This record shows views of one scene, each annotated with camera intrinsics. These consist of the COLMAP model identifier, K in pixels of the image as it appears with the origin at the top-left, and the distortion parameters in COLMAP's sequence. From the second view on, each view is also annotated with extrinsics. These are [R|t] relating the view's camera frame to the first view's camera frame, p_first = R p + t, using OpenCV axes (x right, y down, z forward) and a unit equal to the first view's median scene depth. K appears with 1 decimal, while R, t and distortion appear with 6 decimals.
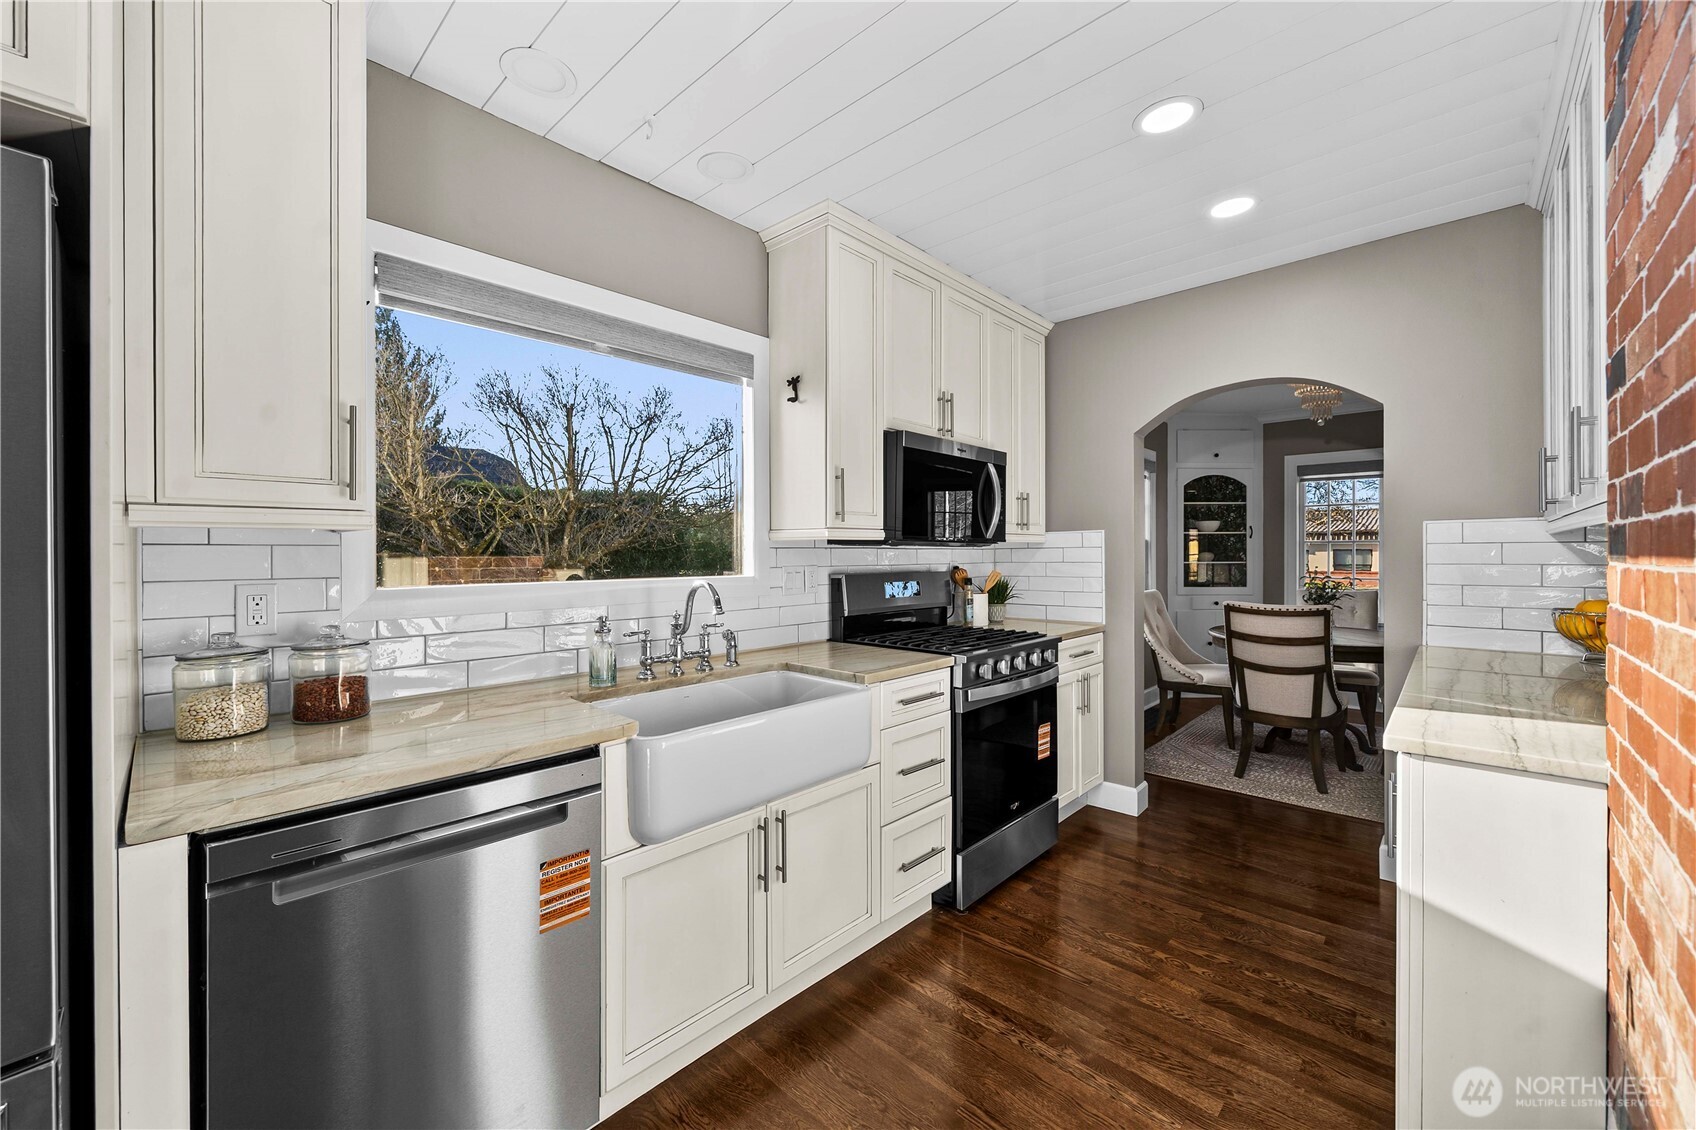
lens RADIAL K [[648.3, 0, 849.5], [0, 648.3, 556.7], [0, 0, 1]] dist [-0.002601, 0.000704]
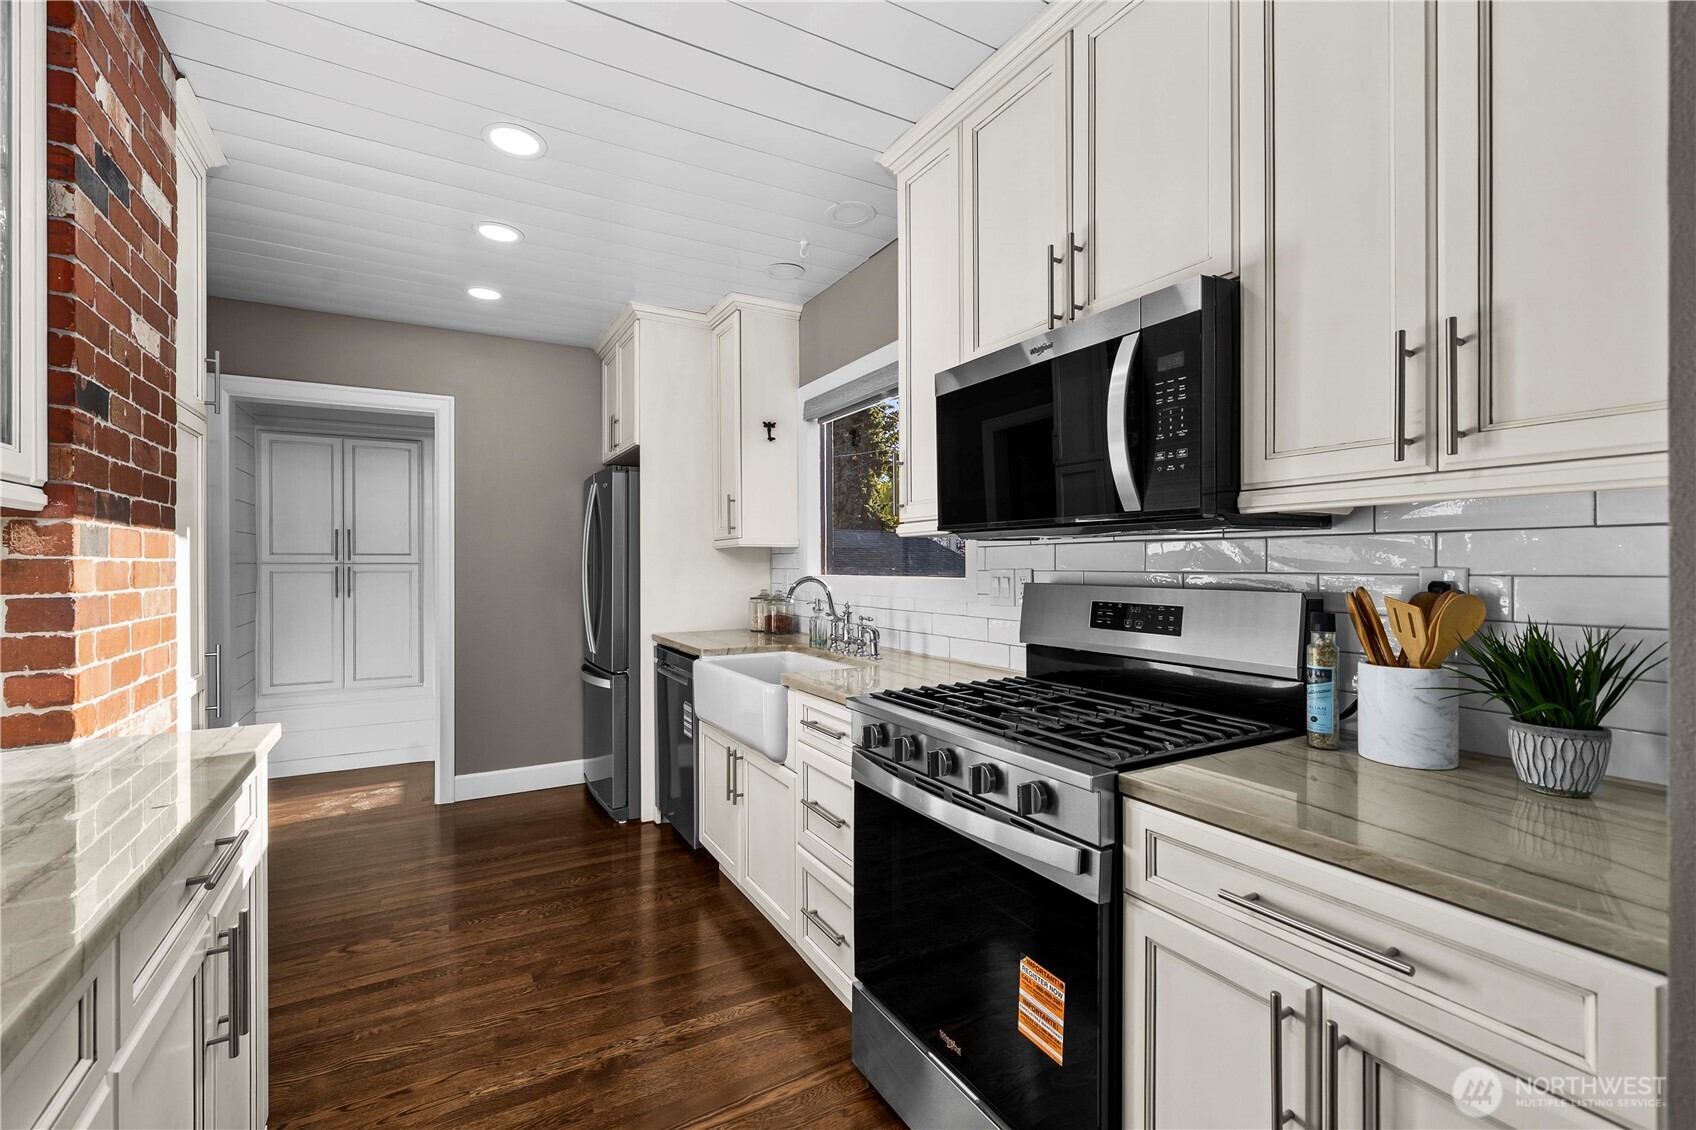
lens RADIAL K [[730.6, 0, 840.1], [0, 730.6, 569.3], [0, 0, 1]] dist [0.001966, -0.000744]
pose [[-0.293272, 0.009296, -0.955984, 0.643872], [-0.000586, 0.999951, 0.009903, 0.004490], [0.956029, 0.003464, -0.293252, 0.844194]]
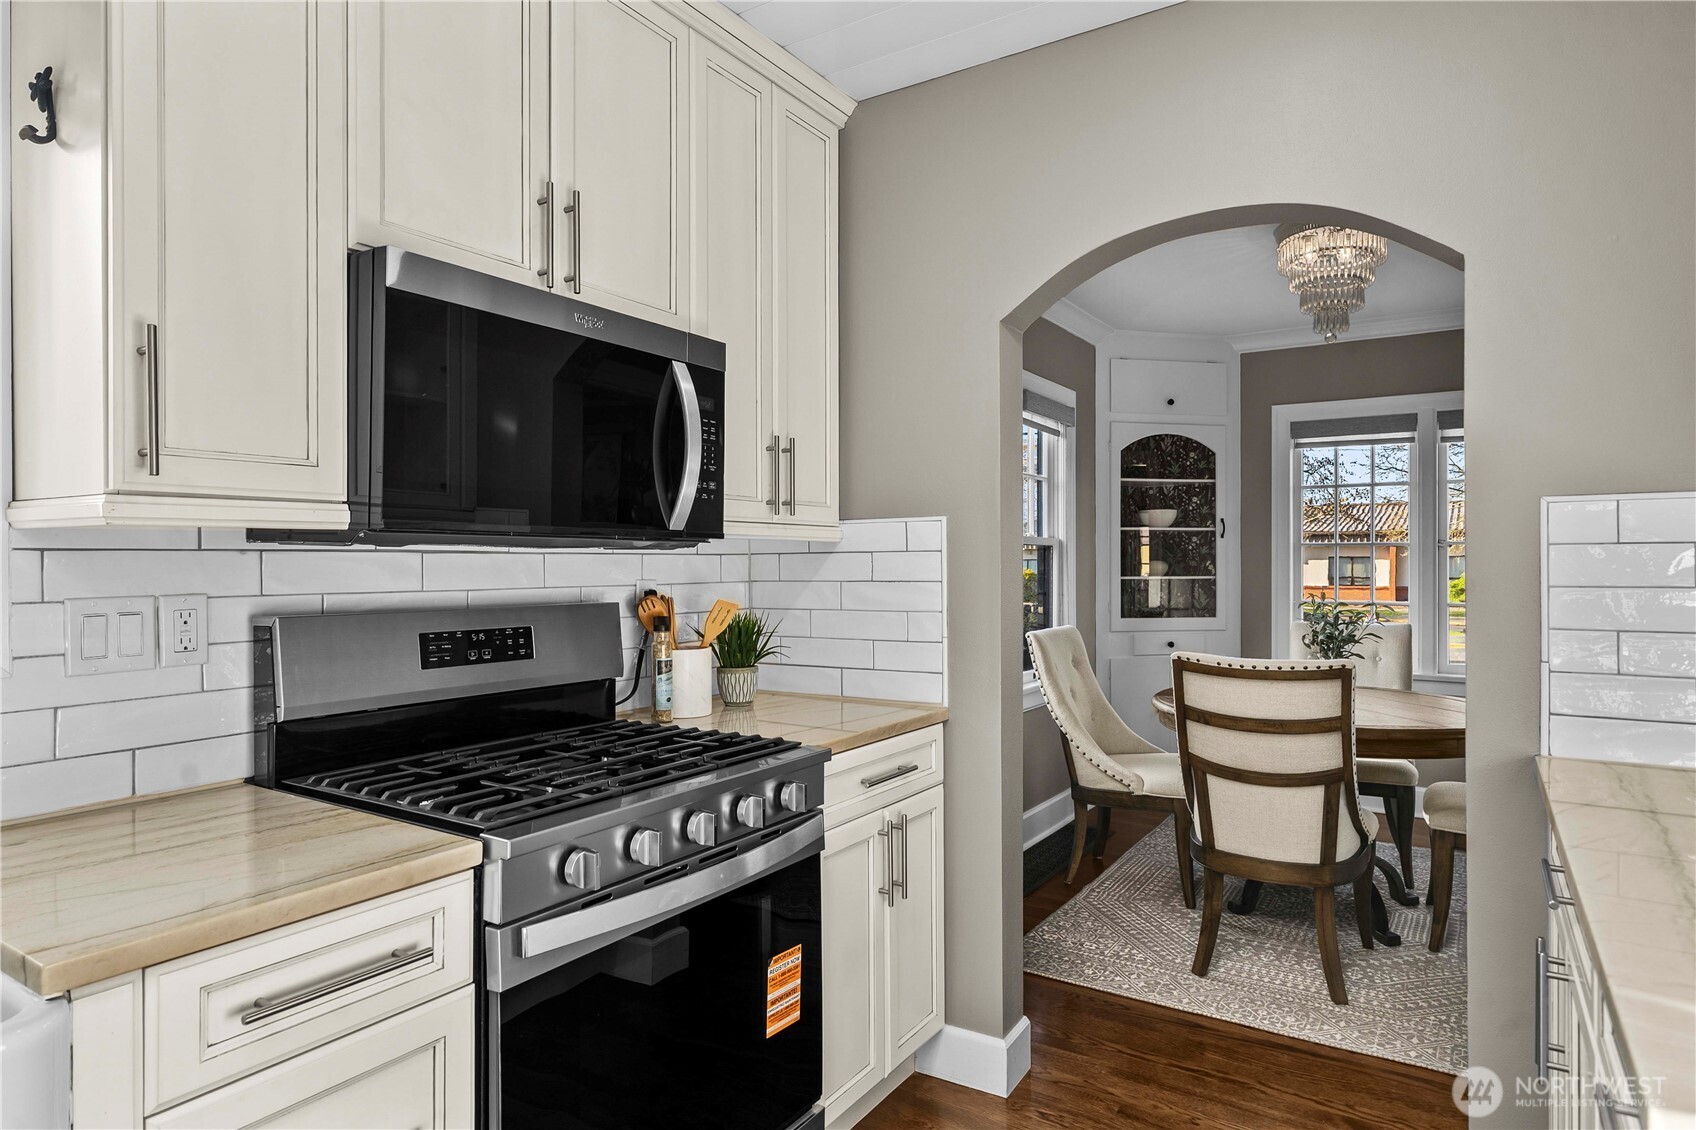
lens RADIAL K [[975.6, 0, 847.2], [0, 975.6, 563.2], [0, 0, 1]] dist [0.009740, -0.001657]
pose [[0.983259, 0.000418, 0.182213, 0.184433], [0.000218, 0.999994, -0.003467, -0.002932], [-0.182214, 0.003449, 0.983253, 0.281412]]
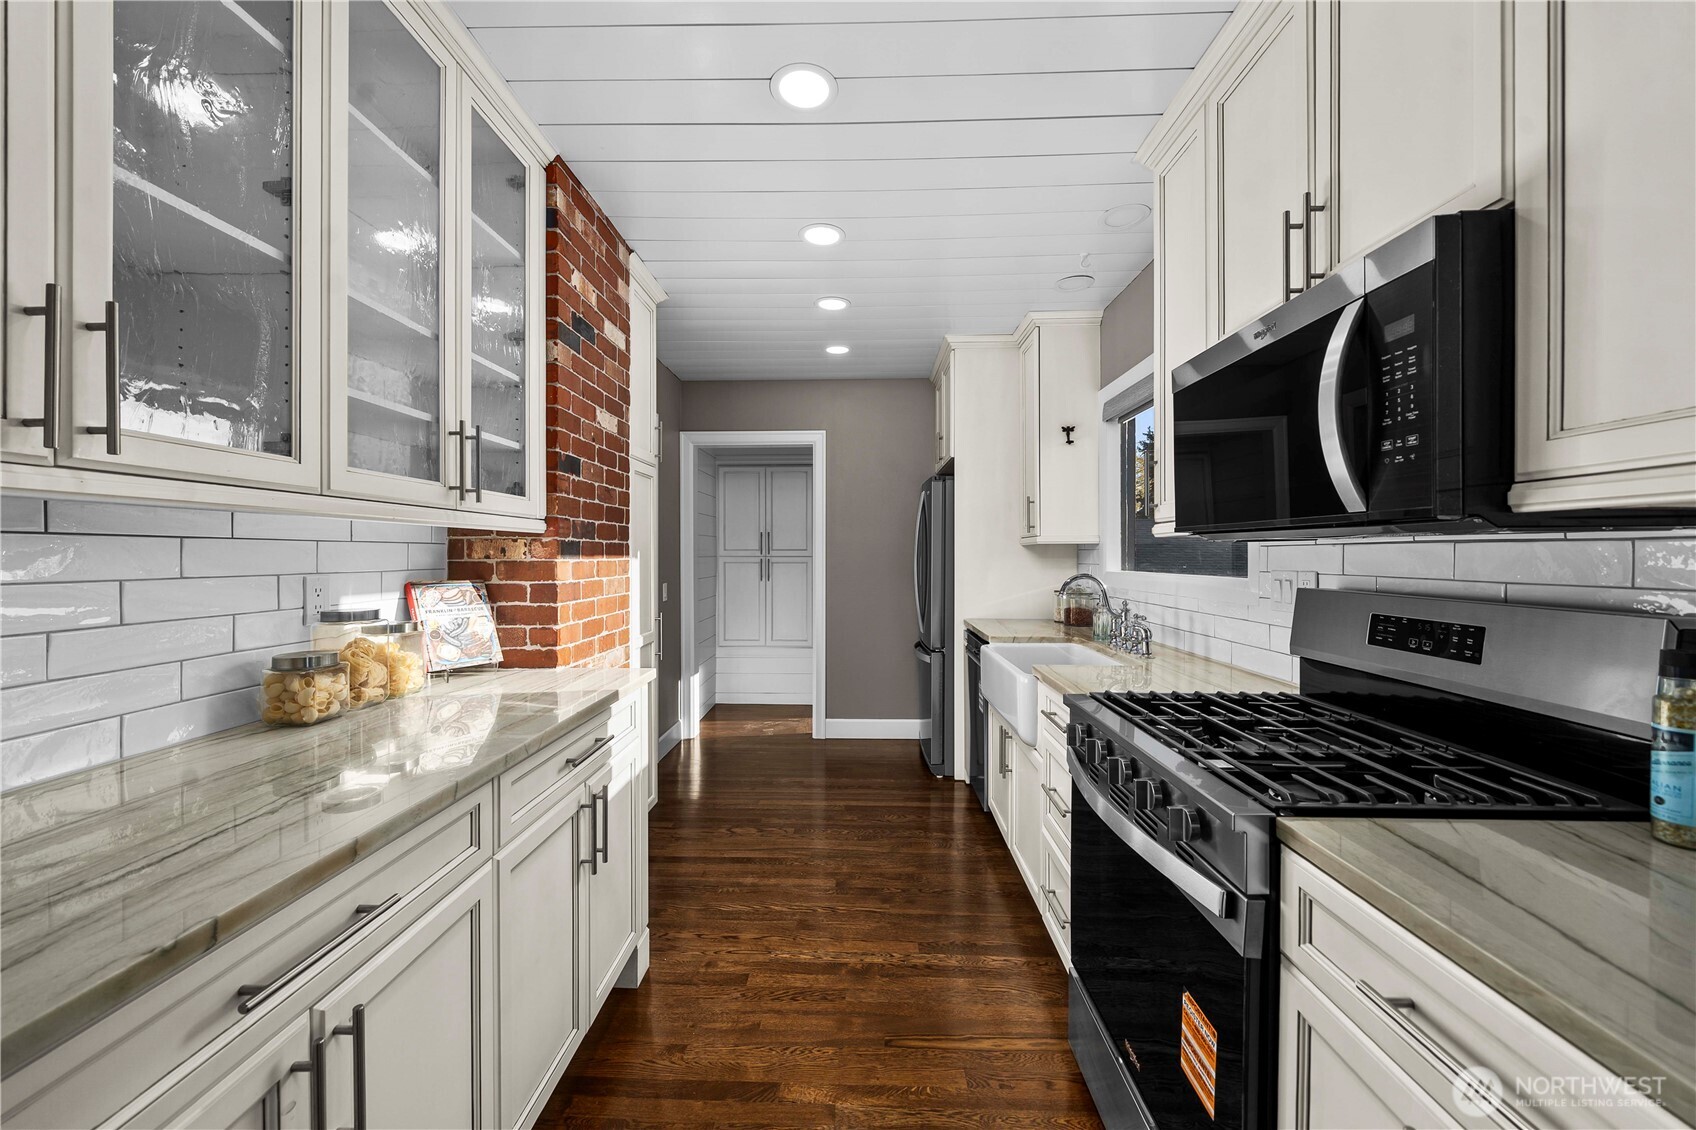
lens RADIAL K [[648.3, 0, 842.6], [0, 648.3, 560.7], [0, 0, 1]] dist [-0.002601, 0.000704]
pose [[-0.747771, 0.009775, -0.663885, 0.586673], [-0.000055, 0.999891, 0.014783, -0.005994], [0.663957, 0.011091, -0.747689, 0.951327]]
